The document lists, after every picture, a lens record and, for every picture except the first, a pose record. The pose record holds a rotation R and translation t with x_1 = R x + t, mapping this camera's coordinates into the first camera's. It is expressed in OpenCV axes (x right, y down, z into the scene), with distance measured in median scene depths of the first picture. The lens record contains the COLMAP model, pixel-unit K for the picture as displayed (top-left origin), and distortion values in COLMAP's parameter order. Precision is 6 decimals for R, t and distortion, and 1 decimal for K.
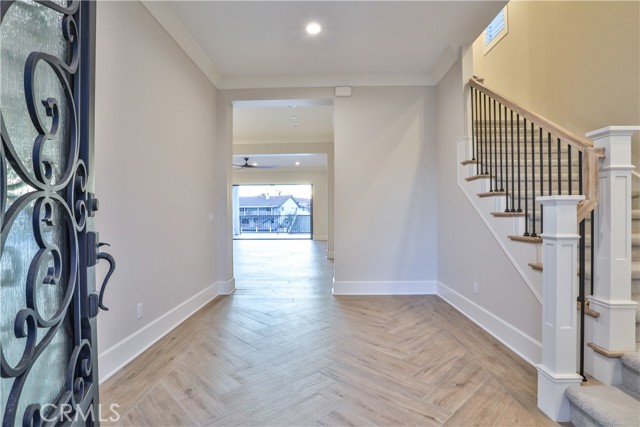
lens RADIAL K [[328.0, 0, 316.0], [0, 328.0, 213.1], [0, 0, 1]] dist [-0.078704, 0.034196]
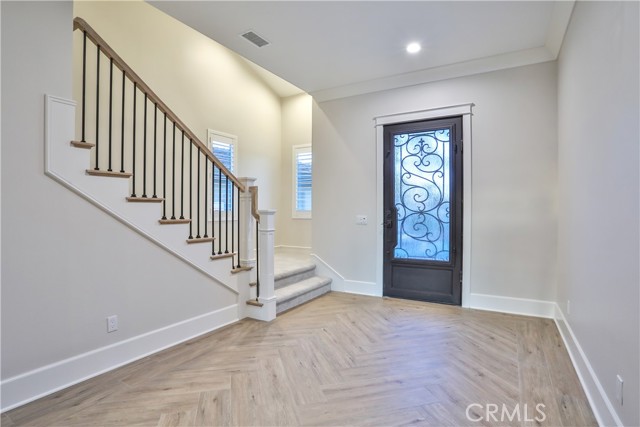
lens RADIAL K [[328.0, 0, 316.0], [0, 328.0, 213.1], [0, 0, 1]] dist [-0.078704, 0.034196]
pose [[-0.875830, 0.000711, 0.482620, -0.349994], [0.002157, 0.999995, 0.002441, -0.026141], [-0.482616, 0.003179, -0.875826, 1.858348]]
